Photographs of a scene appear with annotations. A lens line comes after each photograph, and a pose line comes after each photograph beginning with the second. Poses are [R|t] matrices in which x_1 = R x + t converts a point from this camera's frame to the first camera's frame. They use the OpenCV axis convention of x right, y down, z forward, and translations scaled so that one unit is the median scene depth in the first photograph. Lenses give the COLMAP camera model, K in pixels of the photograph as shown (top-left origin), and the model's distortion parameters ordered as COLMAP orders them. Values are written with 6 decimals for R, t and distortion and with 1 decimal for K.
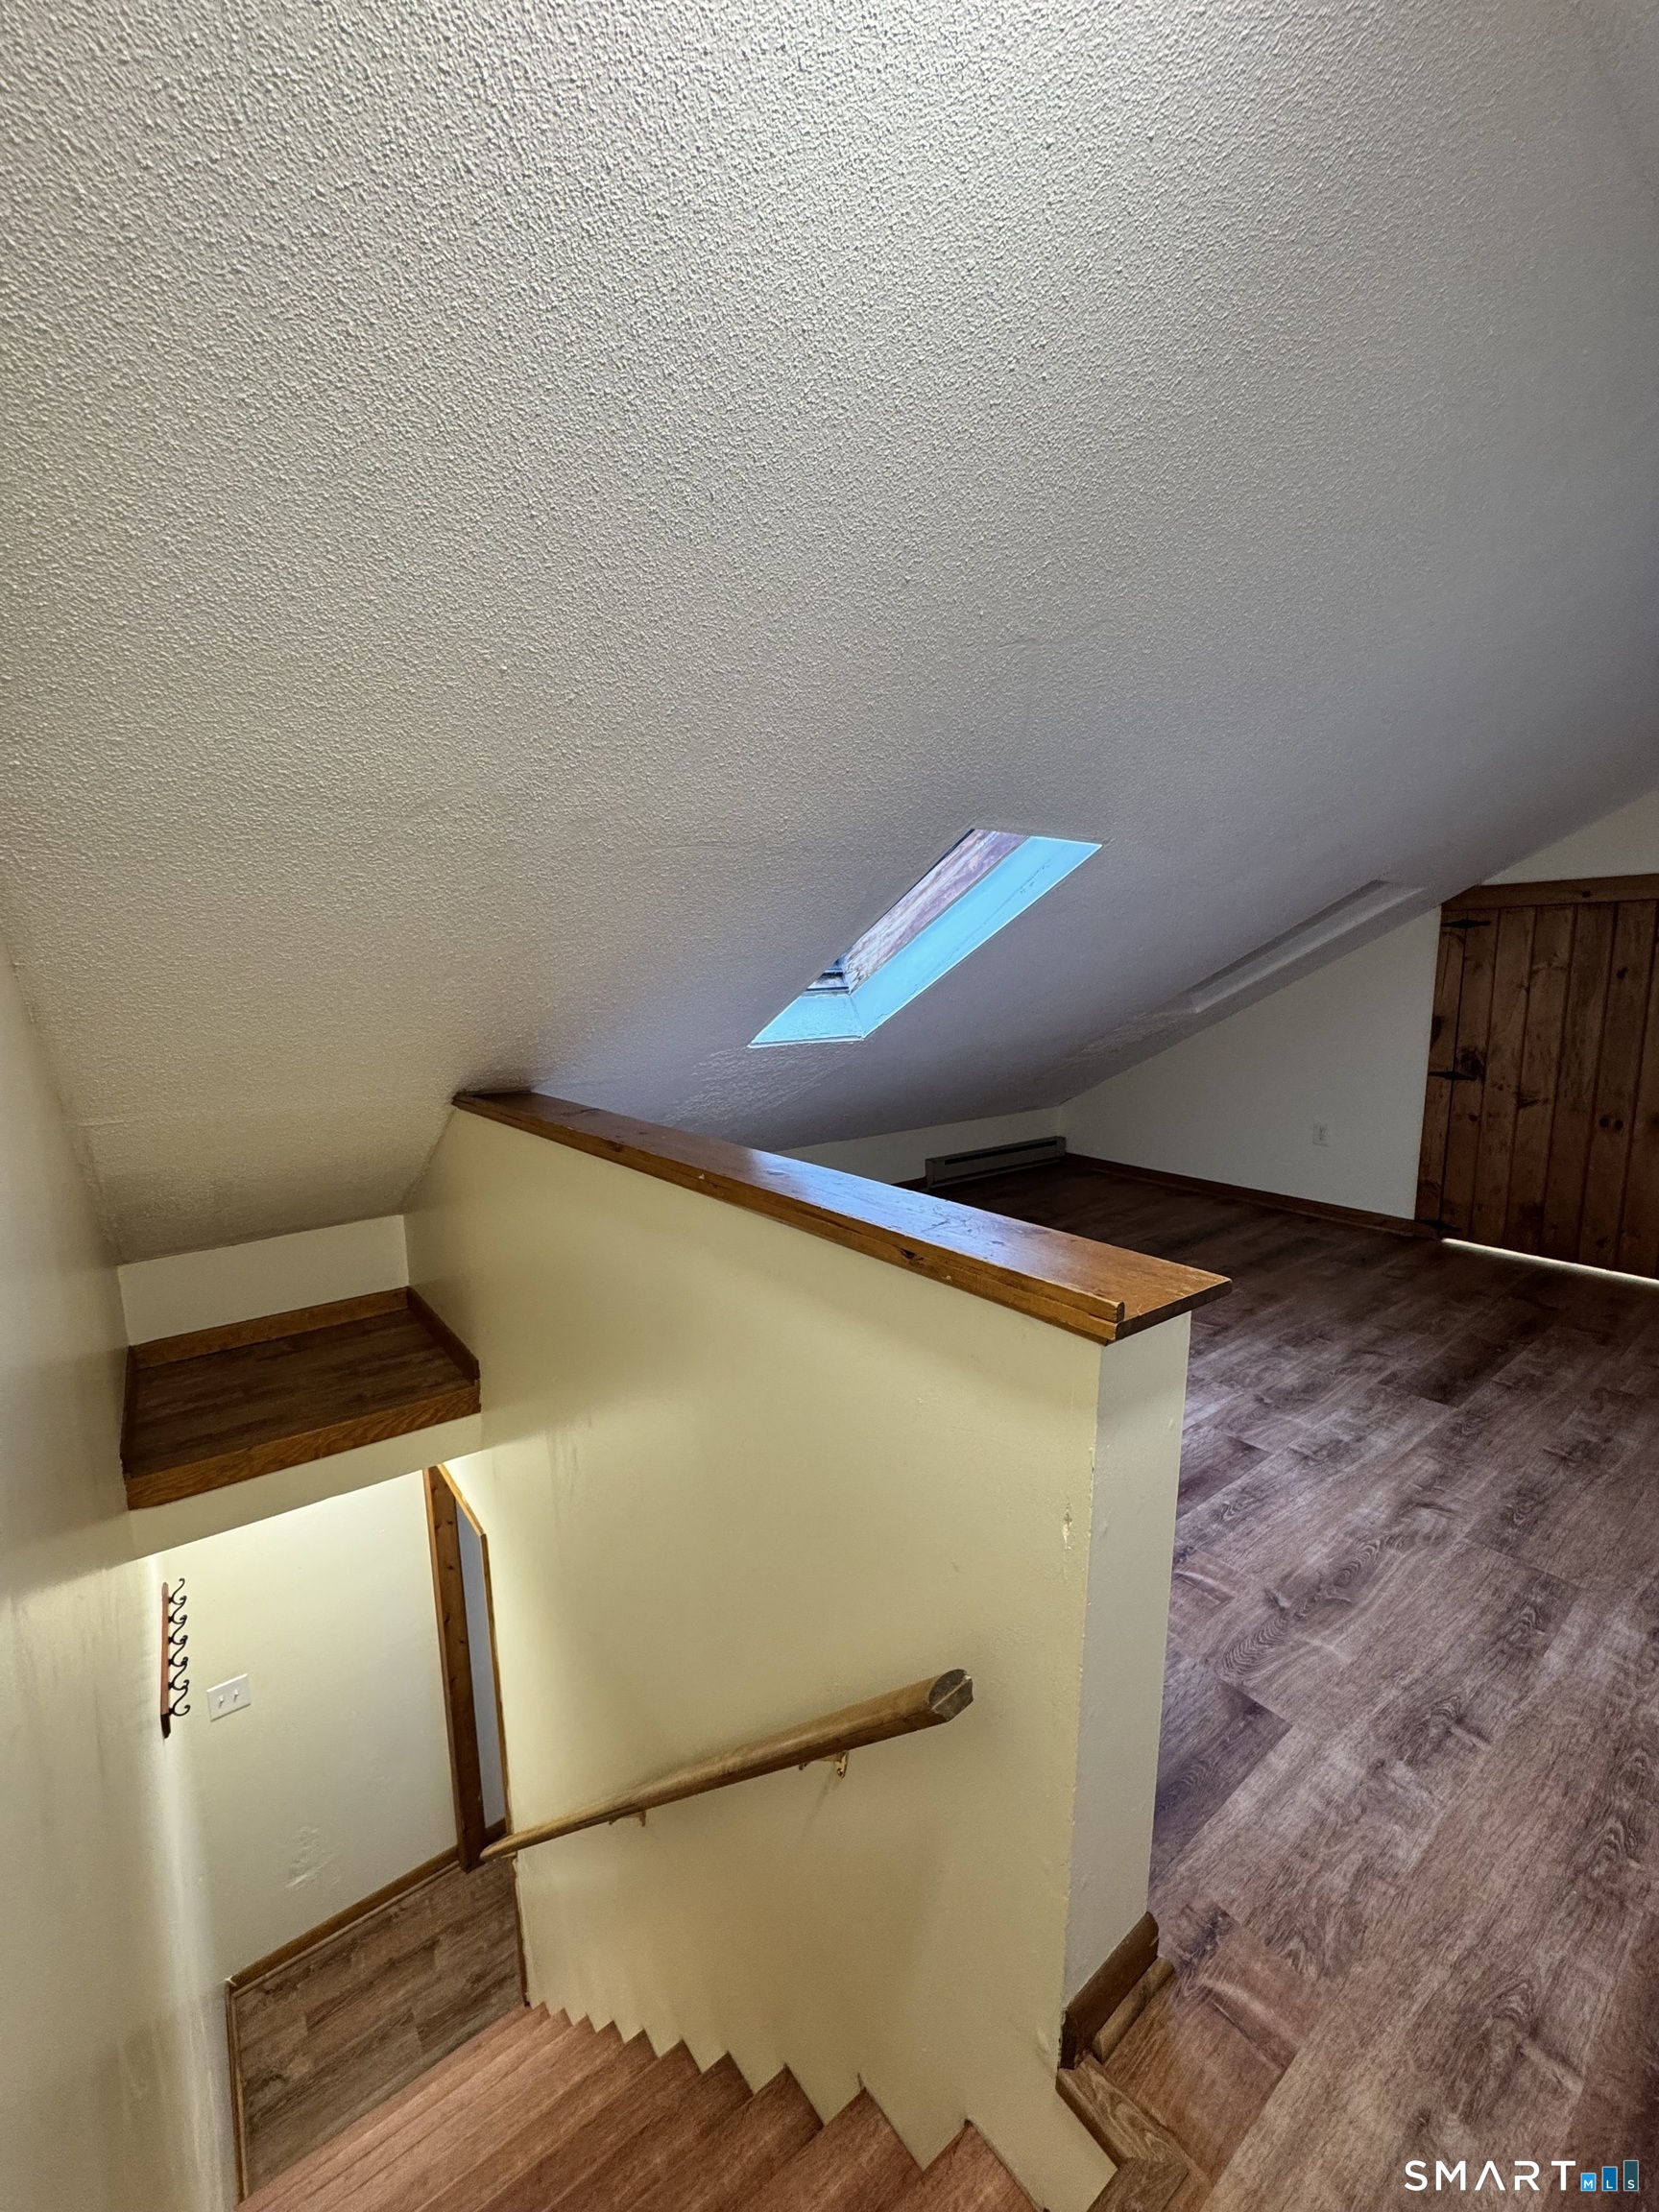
lens RADIAL K [[882.5, 0, 830.9], [0, 882.5, 1104.2], [0, 0, 1]] dist [-0.001374, 0.000020]
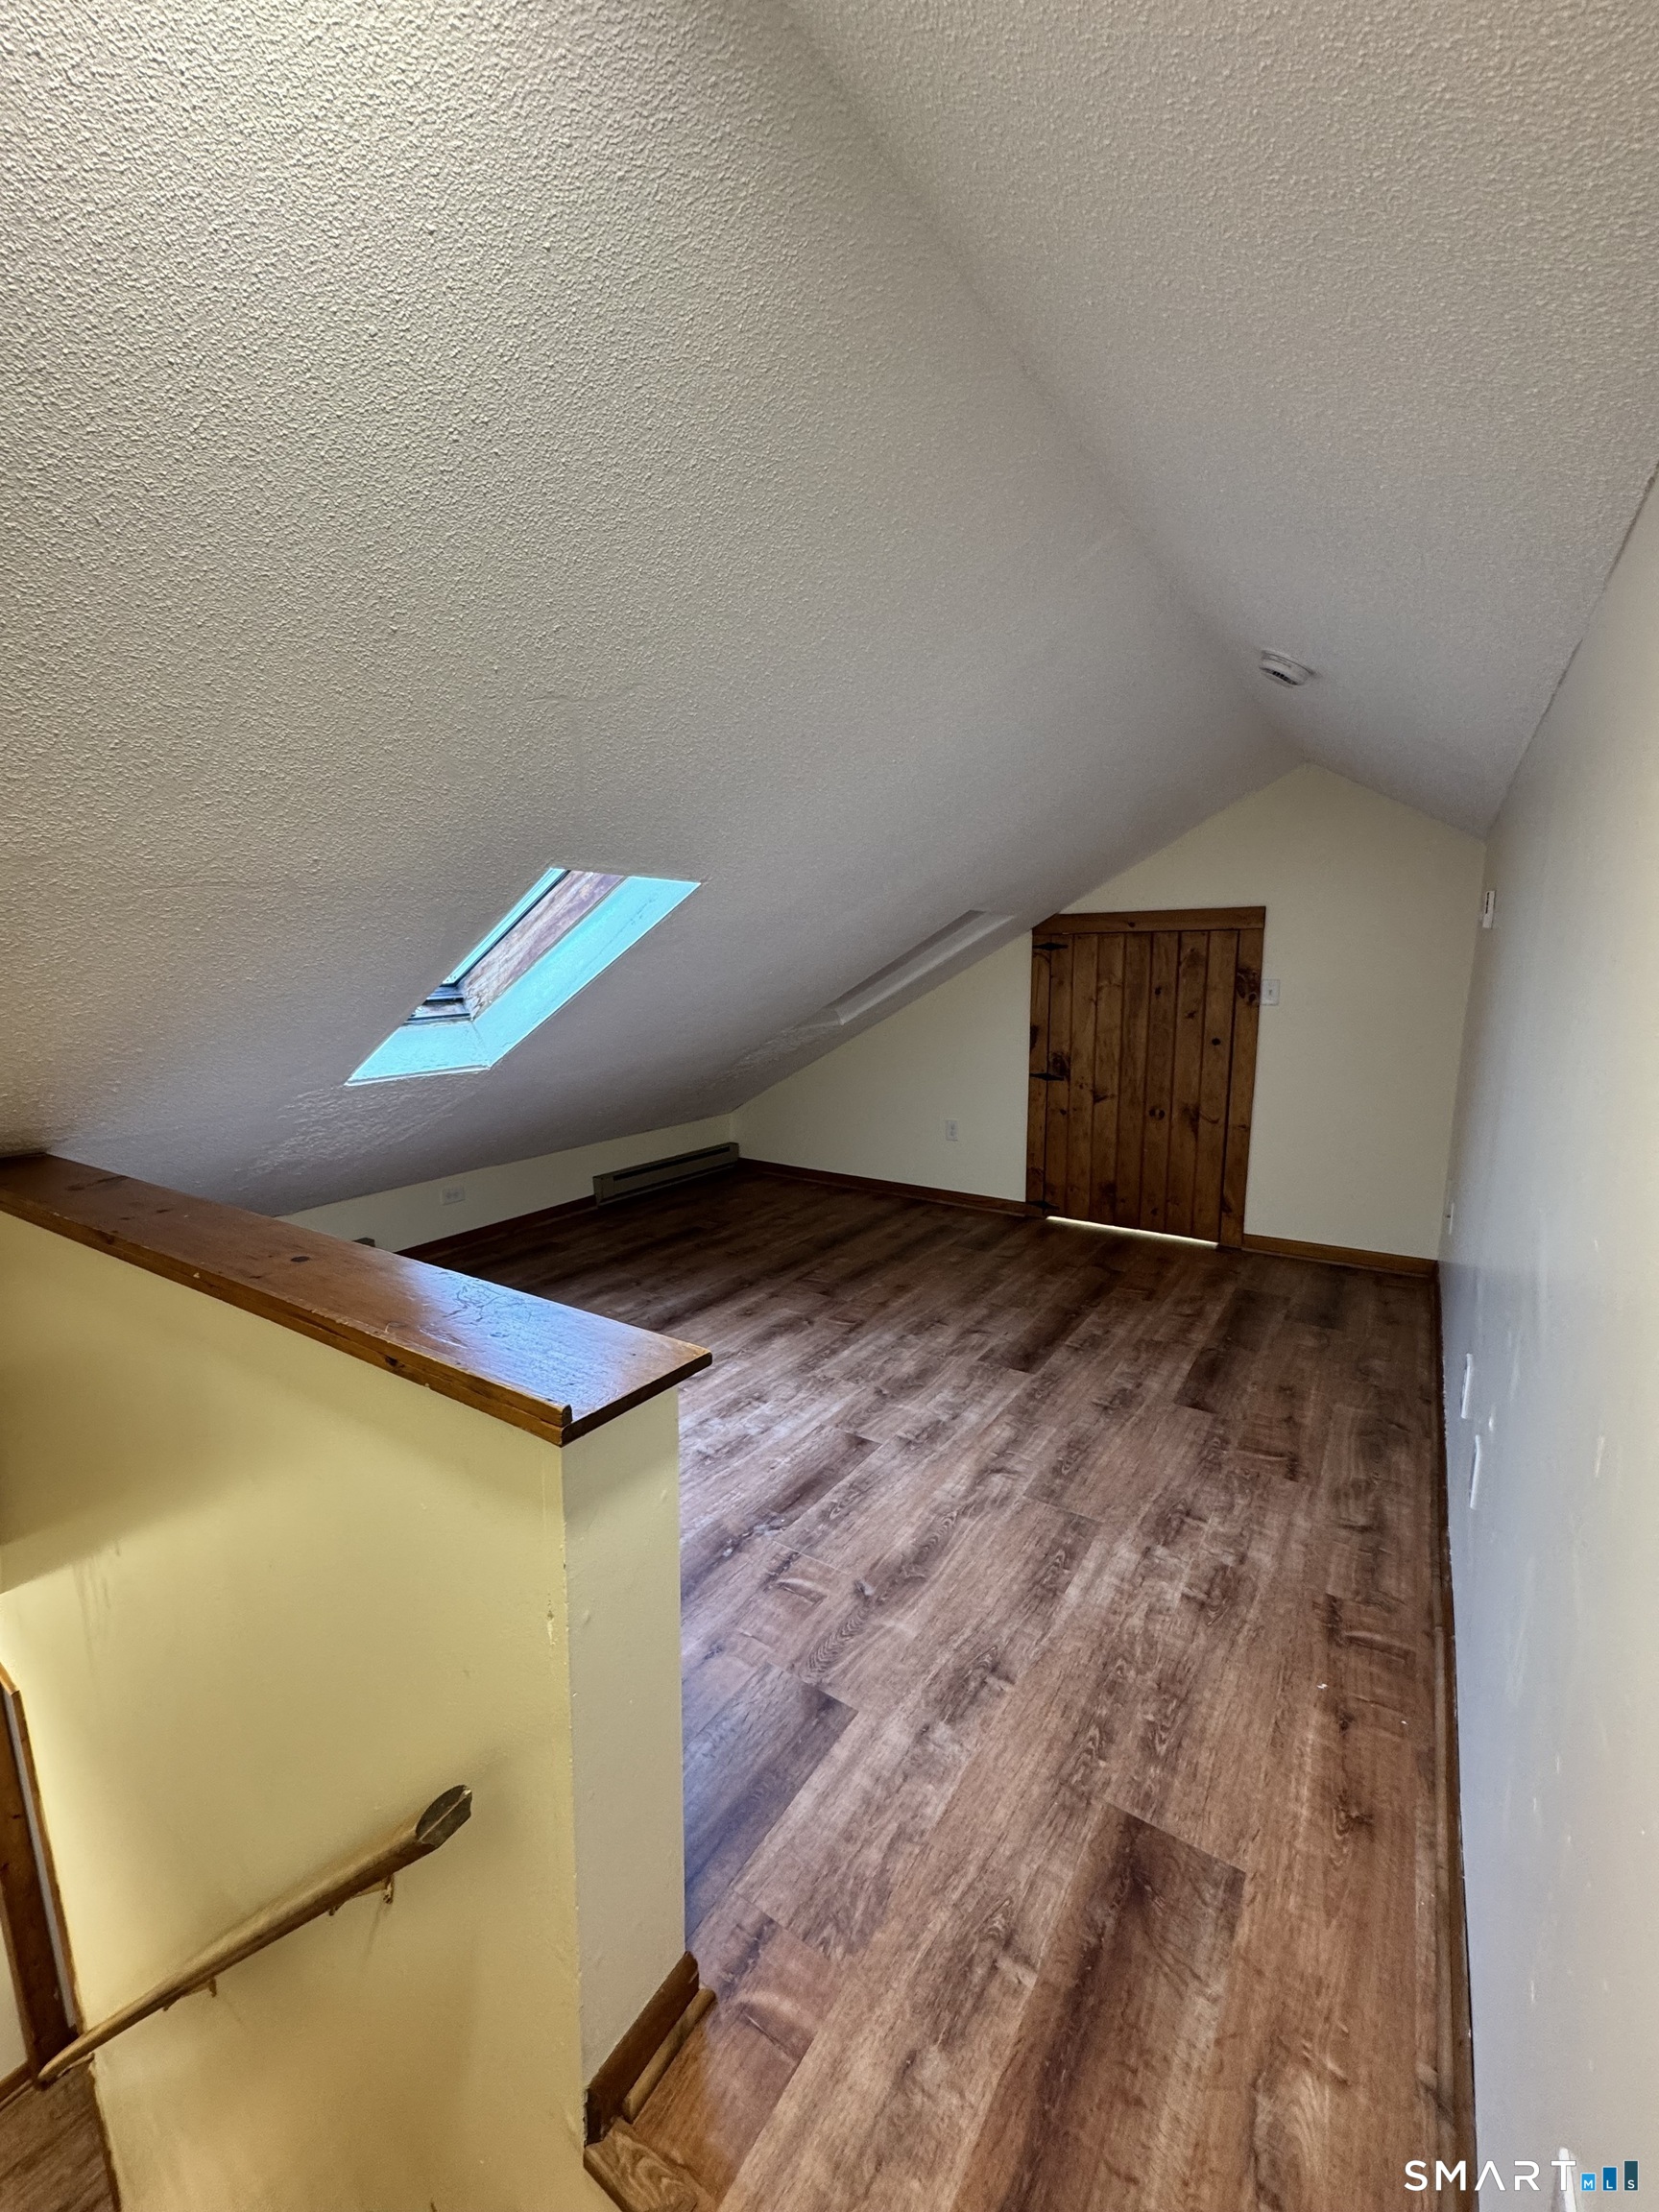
lens RADIAL K [[882.5, 0, 830.9], [0, 882.5, 1104.2], [0, 0, 1]] dist [-0.001374, 0.000020]
pose [[0.947930, -0.047708, 0.314886, 0.125126], [0.045151, 0.998861, 0.015415, -0.049616], [-0.315262, -0.000395, 0.949004, -0.023577]]
